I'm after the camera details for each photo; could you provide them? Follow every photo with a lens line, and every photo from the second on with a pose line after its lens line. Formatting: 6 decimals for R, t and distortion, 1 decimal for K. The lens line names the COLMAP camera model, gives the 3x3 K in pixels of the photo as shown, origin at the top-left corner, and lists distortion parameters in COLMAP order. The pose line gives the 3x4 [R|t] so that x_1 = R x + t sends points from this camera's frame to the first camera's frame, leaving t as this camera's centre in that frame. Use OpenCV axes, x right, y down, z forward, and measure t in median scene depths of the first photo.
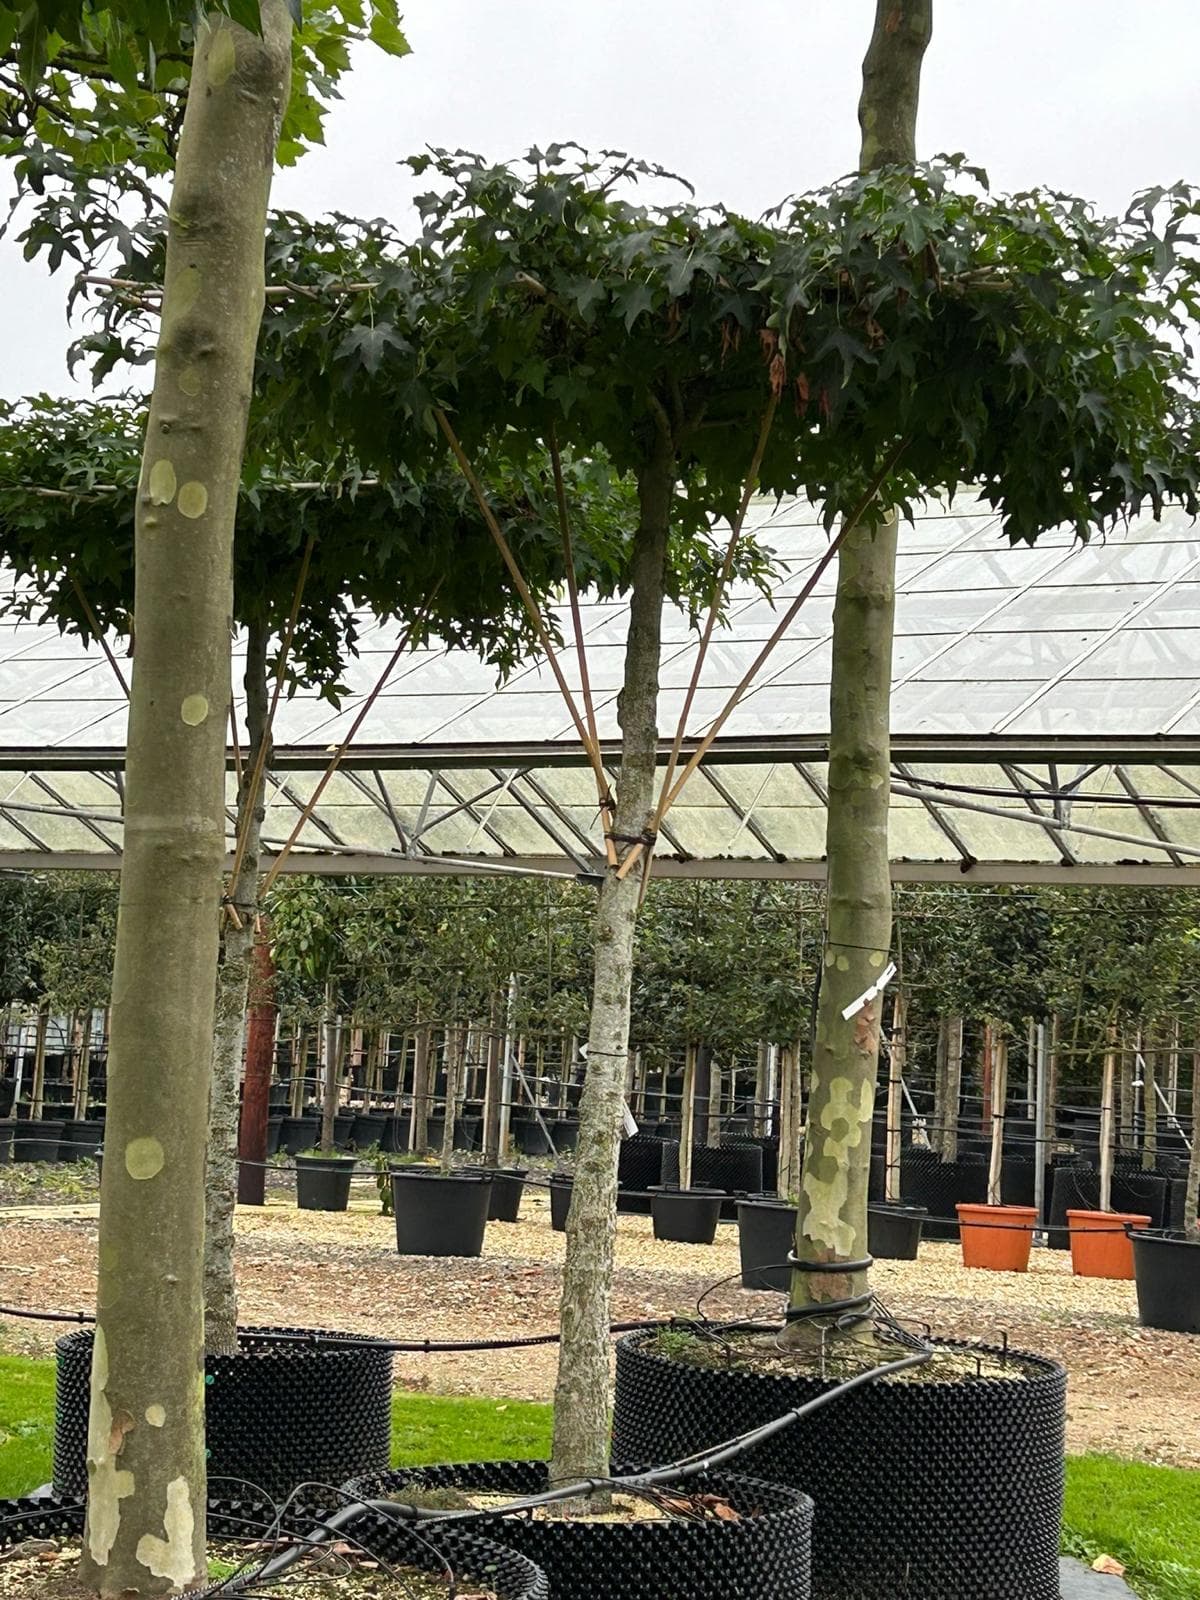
lens RADIAL K [[3087.4, 0, 600.6], [0, 3087.4, 877.1], [0, 0, 1]] dist [0.245456, -0.371523]
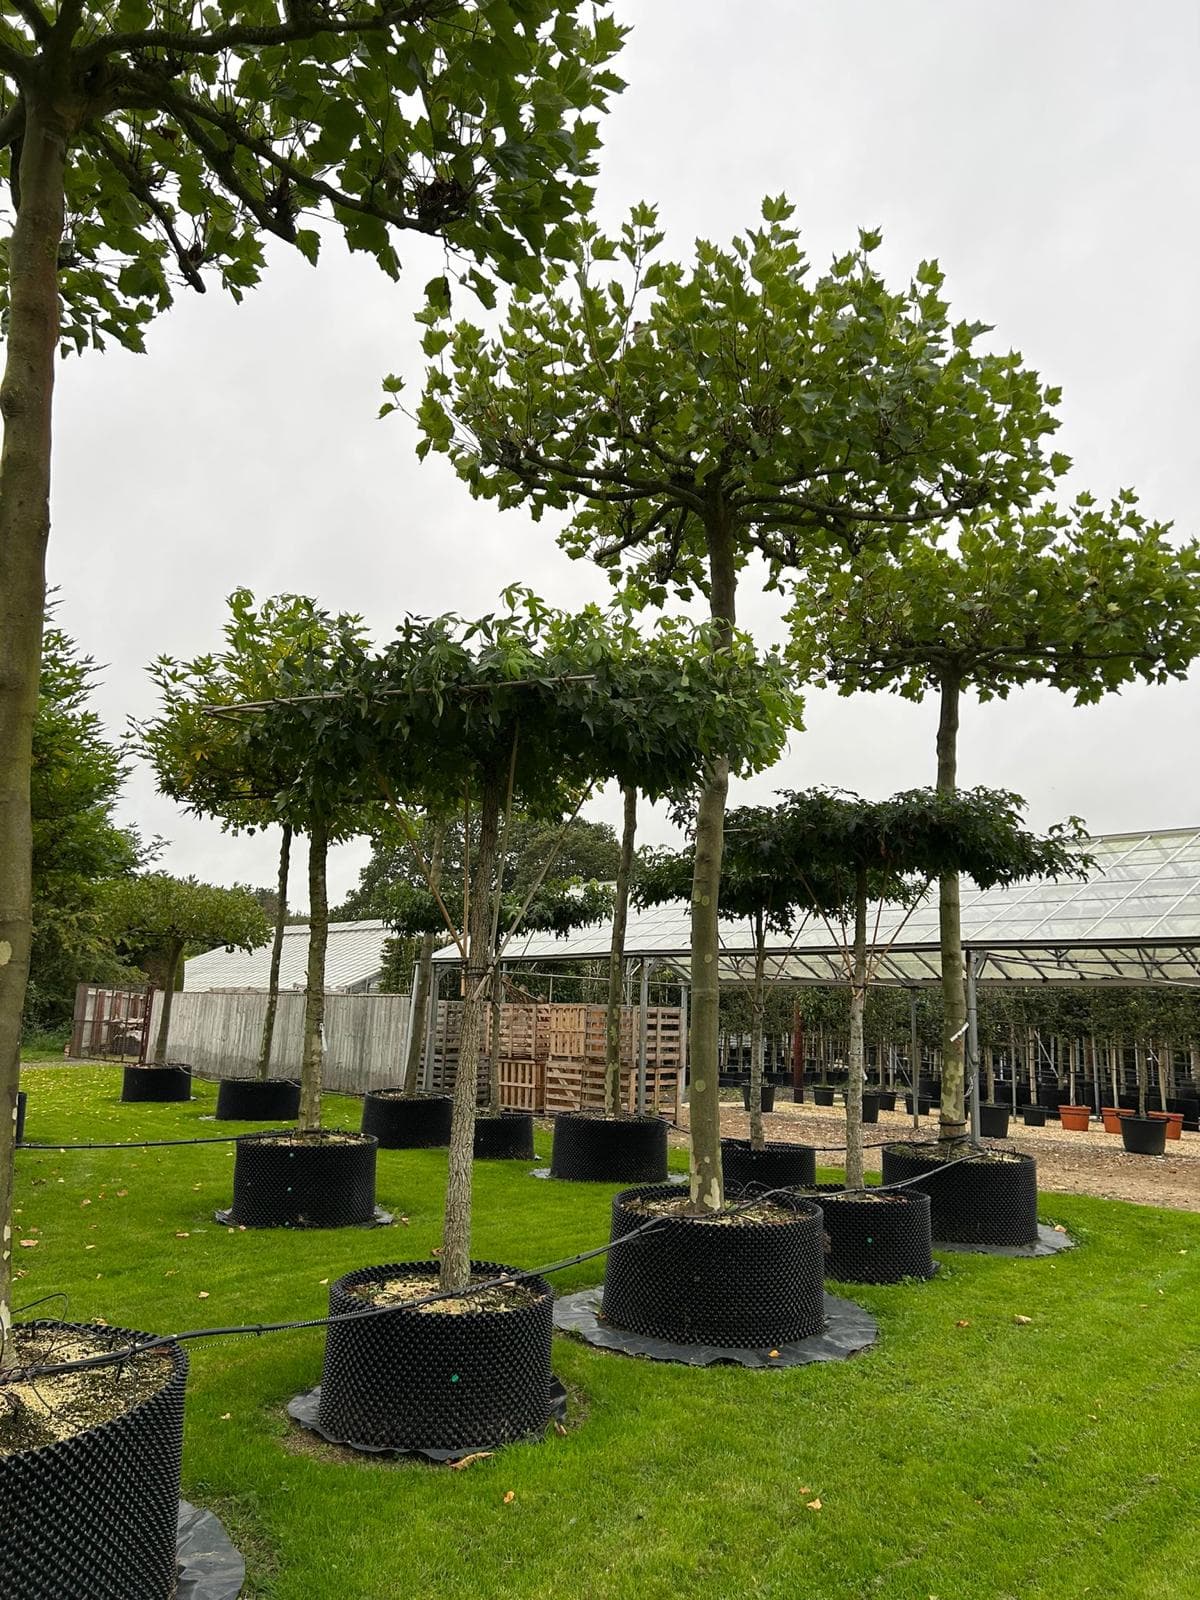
lens RADIAL K [[1256.3, 0, 600.0], [0, 1256.3, 800.0], [0, 0, 1]] dist [-0.049663, 0.007169]
pose [[0.951458, -0.056804, -0.302491, 0.125306], [0.015548, 0.990437, -0.137087, -0.023683], [0.307385, 0.125729, 0.943243, -0.267753]]
